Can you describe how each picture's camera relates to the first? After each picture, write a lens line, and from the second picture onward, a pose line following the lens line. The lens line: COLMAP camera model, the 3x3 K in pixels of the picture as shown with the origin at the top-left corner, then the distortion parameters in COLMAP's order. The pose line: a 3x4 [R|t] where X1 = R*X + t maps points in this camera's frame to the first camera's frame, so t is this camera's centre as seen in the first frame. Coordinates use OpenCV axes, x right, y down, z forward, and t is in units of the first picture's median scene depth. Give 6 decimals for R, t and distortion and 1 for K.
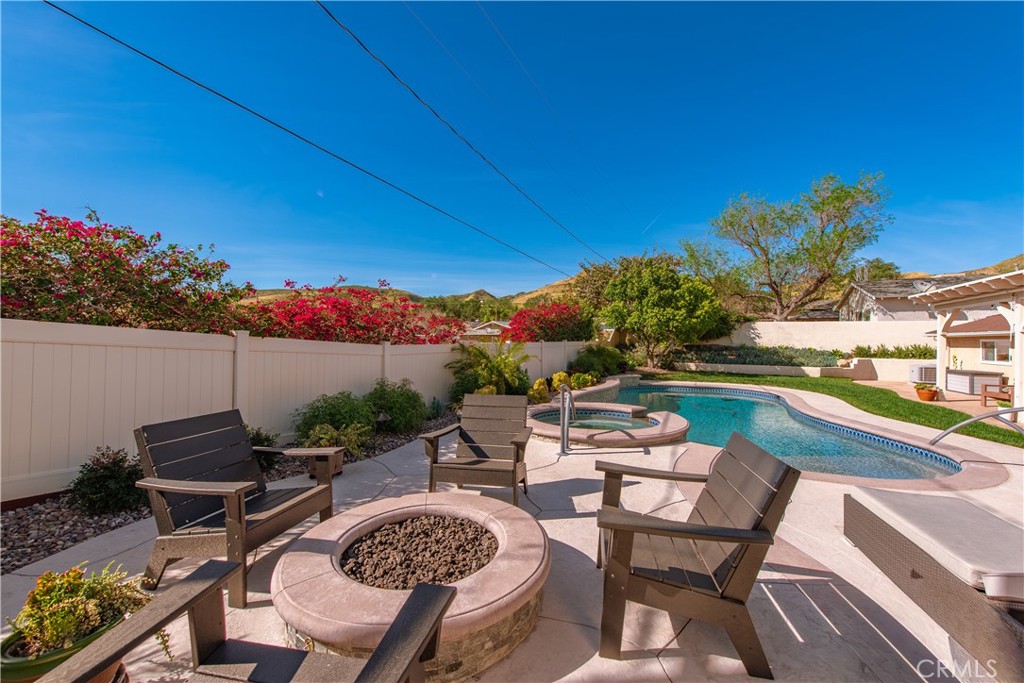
lens RADIAL K [[406.6, 0, 512.2], [0, 406.6, 345.8], [0, 0, 1]] dist [0.003235, 0.000049]
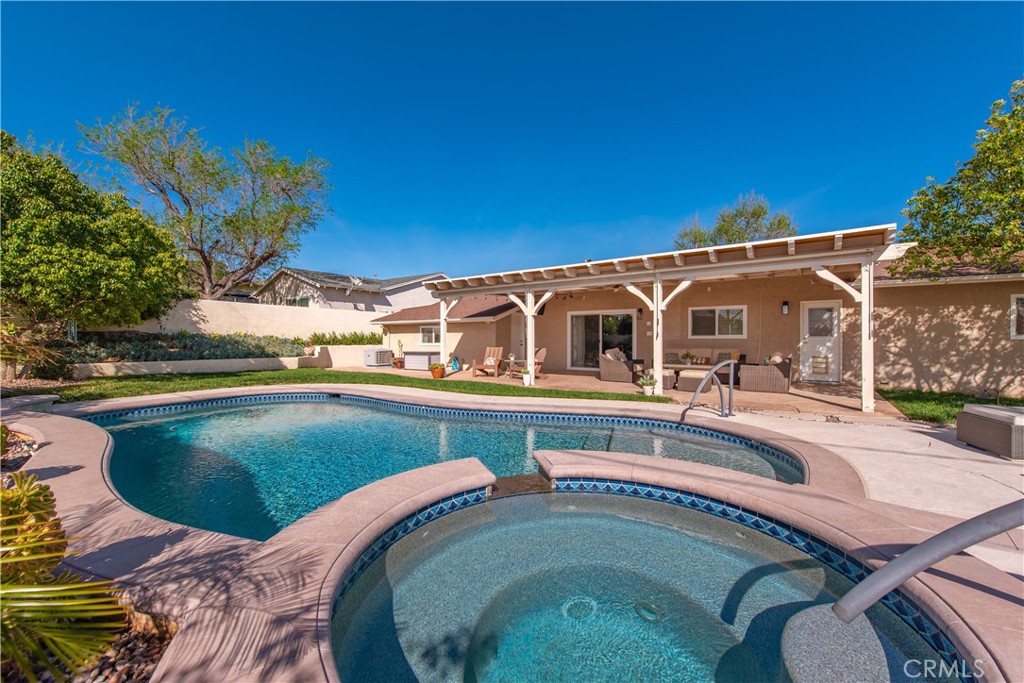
lens RADIAL K [[406.6, 0, 518.4], [0, 406.6, 344.8], [0, 0, 1]] dist [0.003235, 0.000049]
pose [[0.157163, -0.021477, 0.987339, -0.019332], [0.014496, 0.999706, 0.019438, 0.016186], [-0.987466, 0.011257, 0.157428, 0.382031]]
